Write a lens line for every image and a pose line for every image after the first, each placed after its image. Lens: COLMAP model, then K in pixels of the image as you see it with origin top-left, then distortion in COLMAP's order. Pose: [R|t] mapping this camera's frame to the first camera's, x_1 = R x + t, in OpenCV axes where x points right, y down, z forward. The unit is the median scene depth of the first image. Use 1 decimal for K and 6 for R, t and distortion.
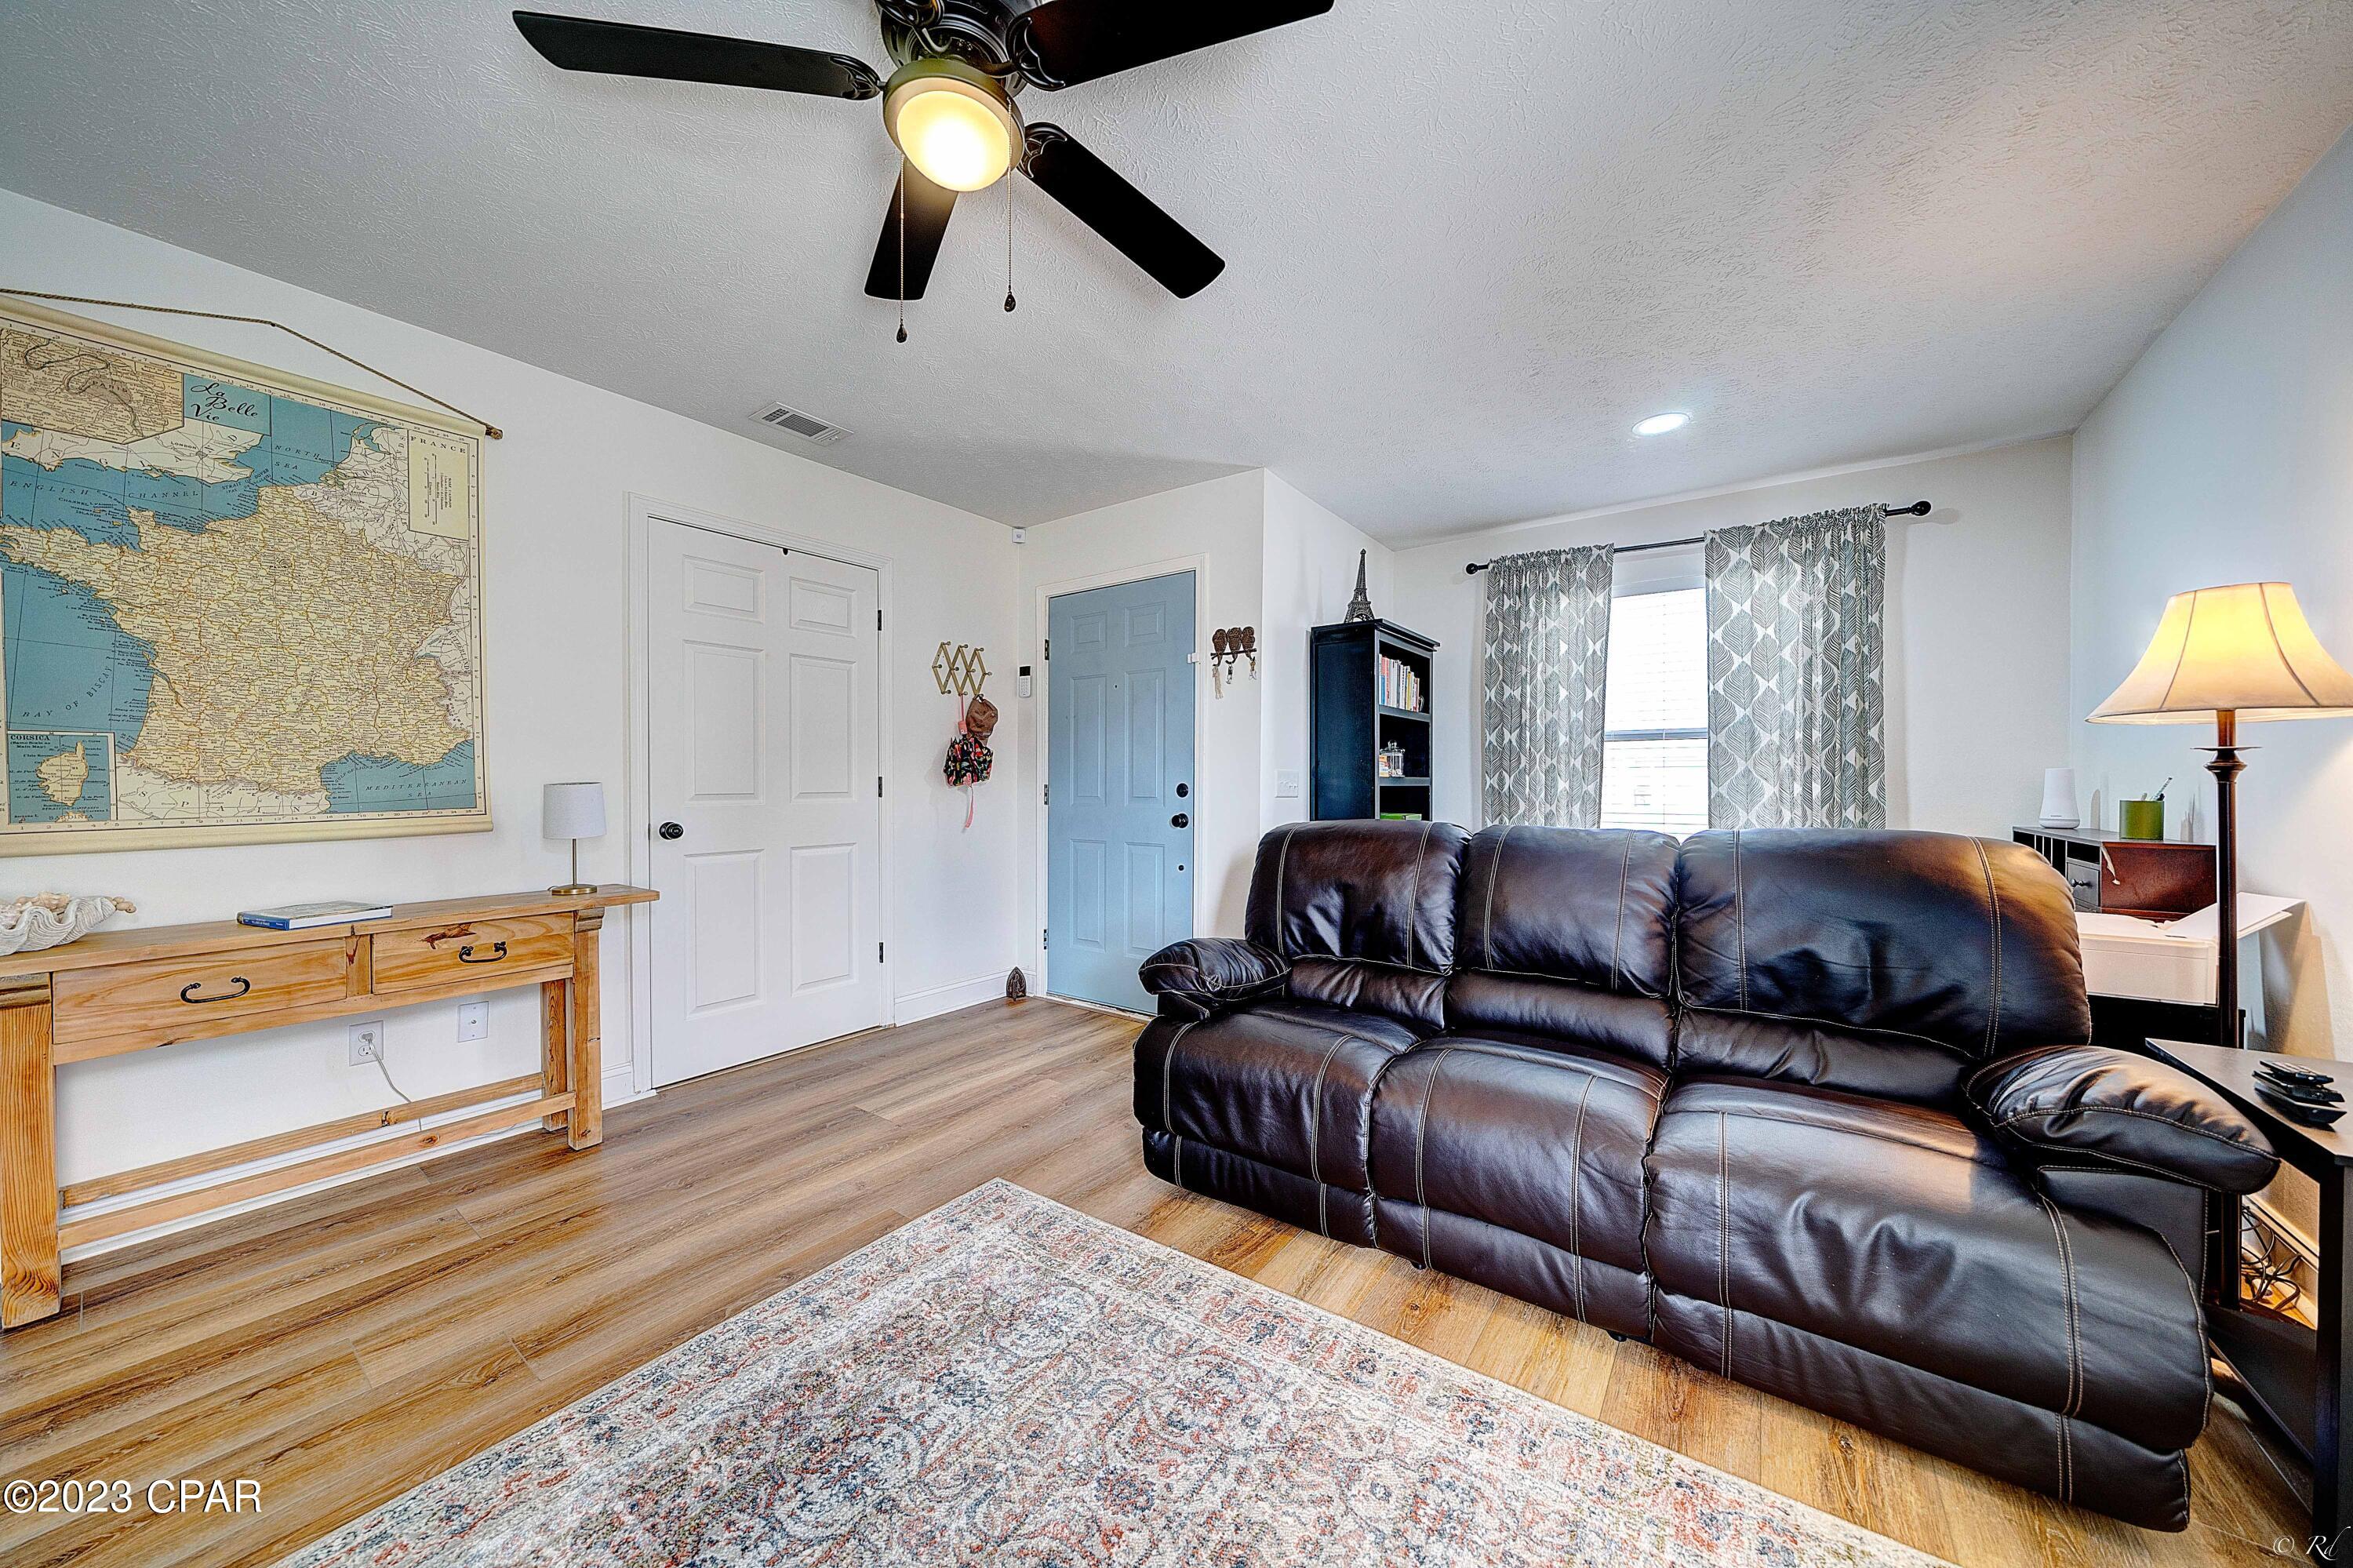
lens RADIAL K [[797.8, 0, 1176.5], [0, 797.8, 784.0], [0, 0, 1]] dist [-0.005072, 0.000029]
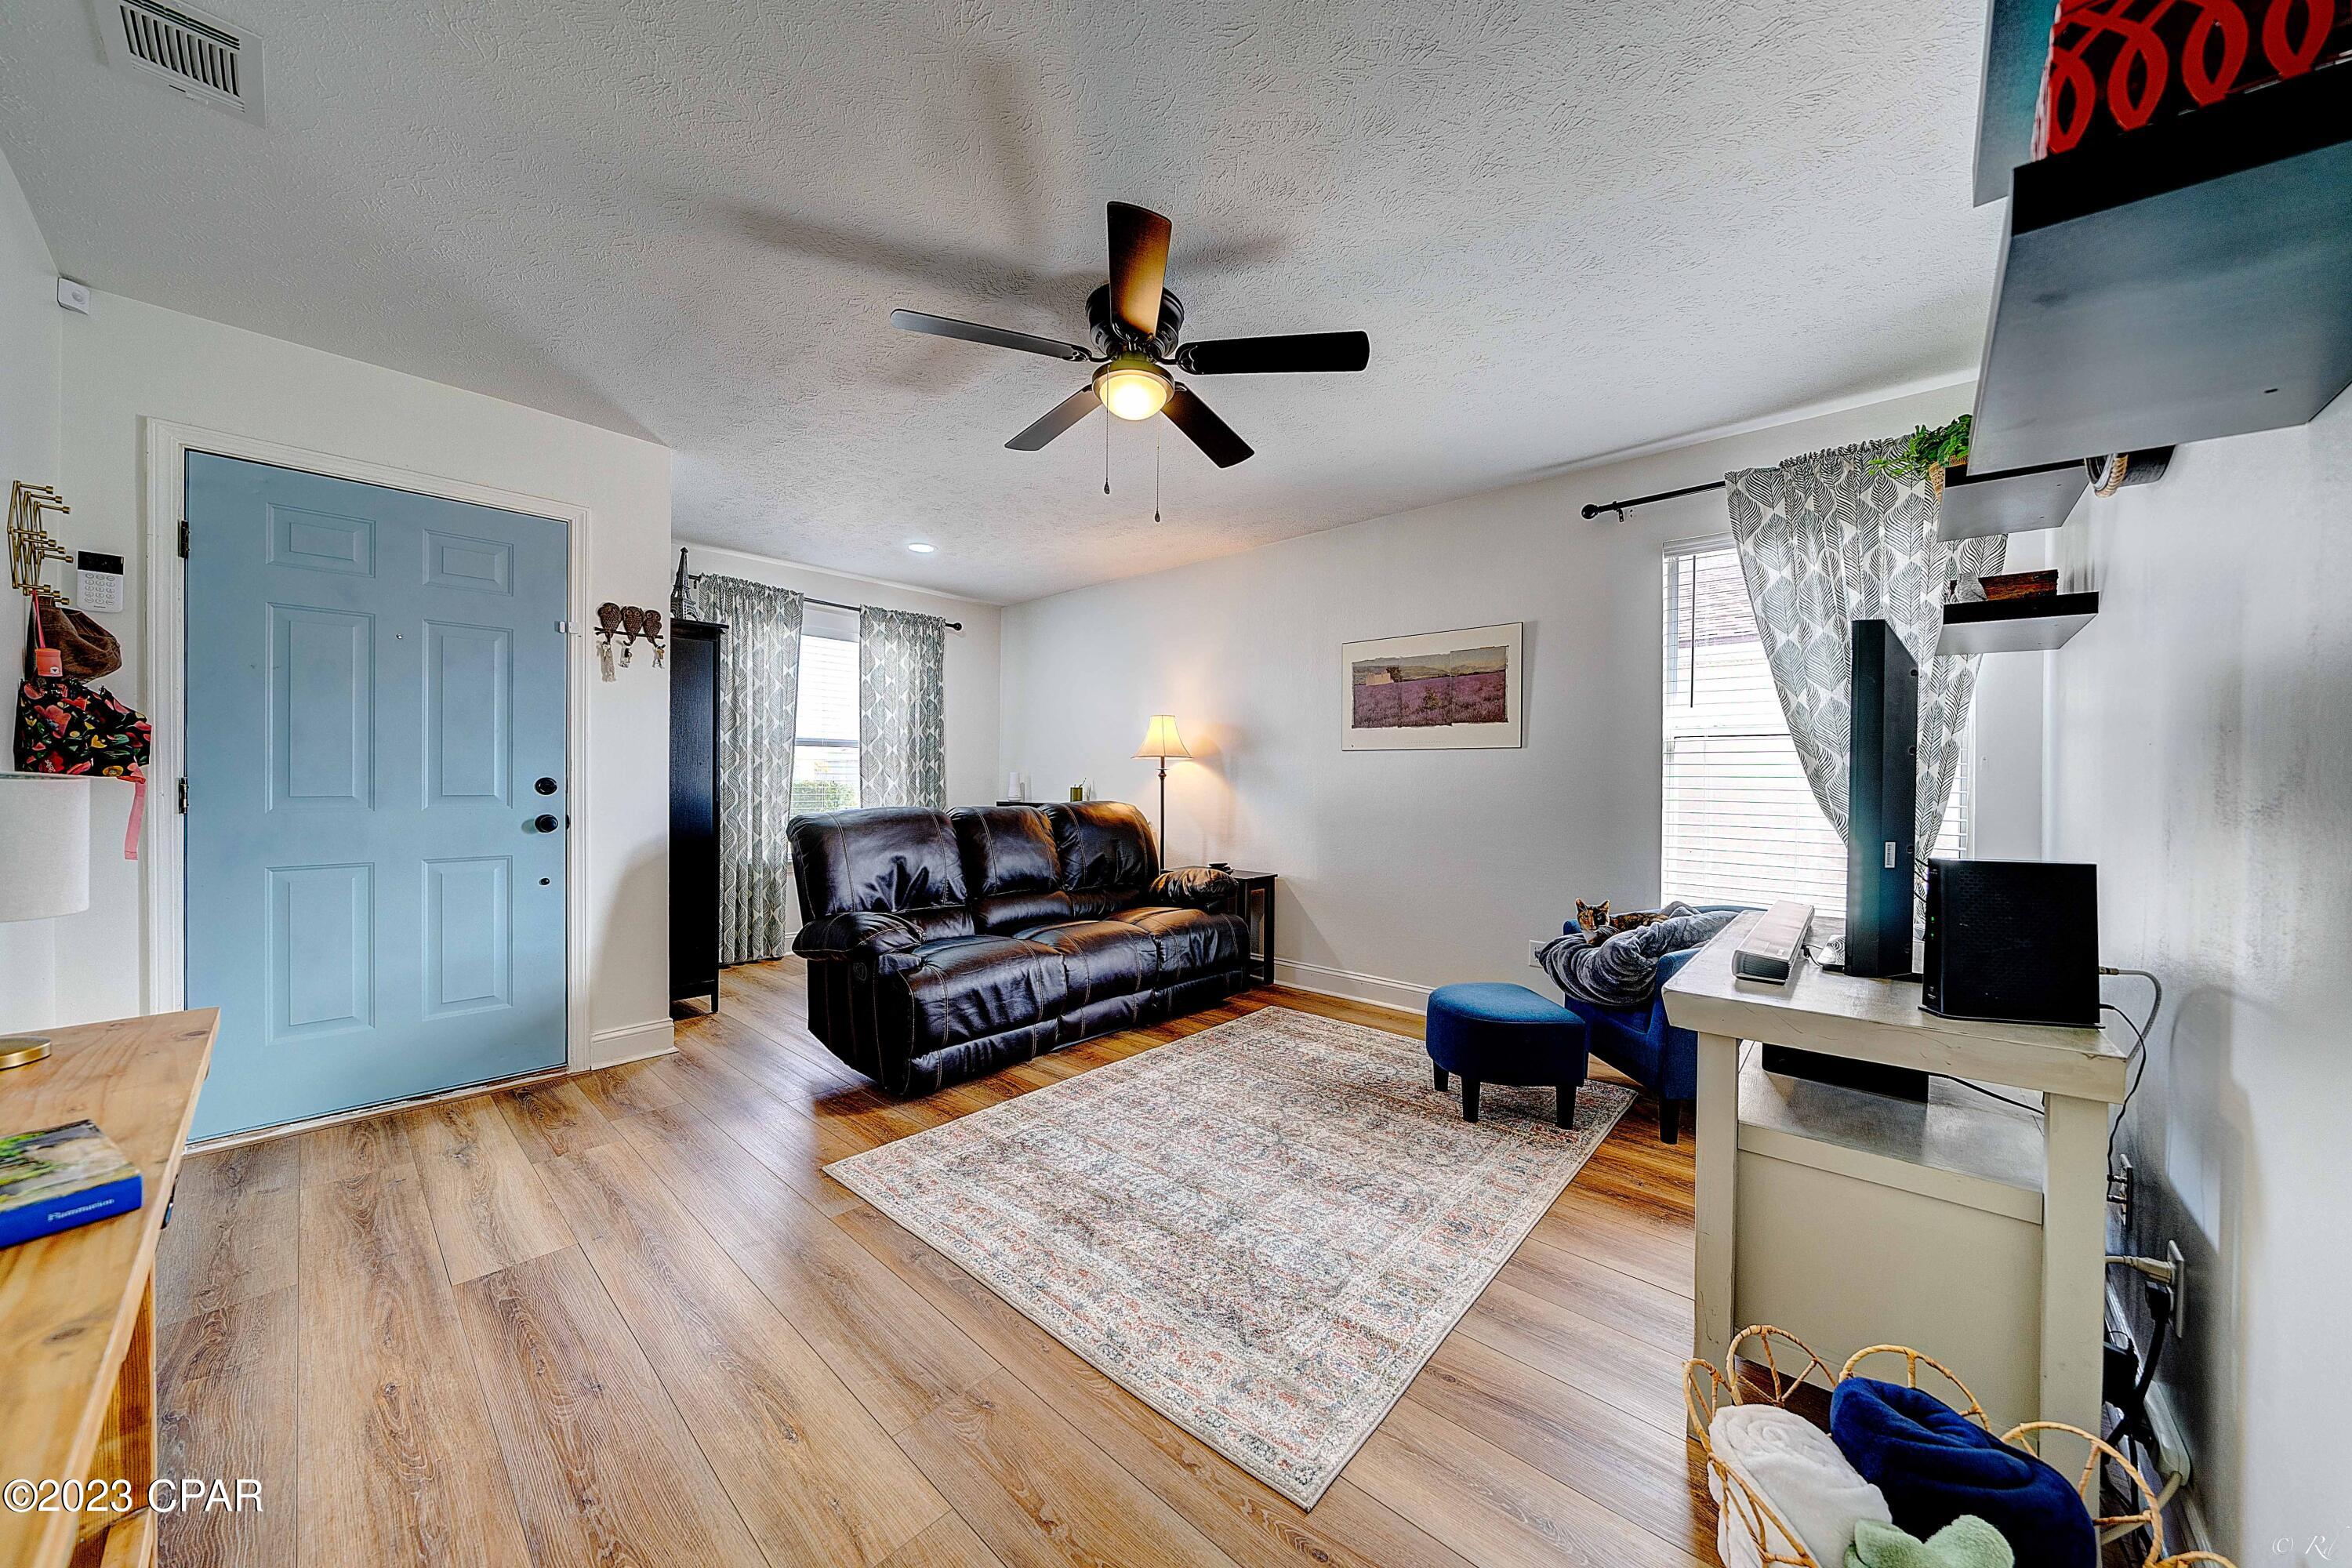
lens RADIAL K [[800.6, 0, 1173.7], [0, 800.6, 784.0], [0, 0, 1]] dist [-0.006662, -0.000167]
pose [[0.118462, -0.004185, 0.992950, -0.754528], [-0.006183, 0.999969, 0.004952, -0.002445], [-0.992939, -0.006727, 0.118432, 0.278751]]
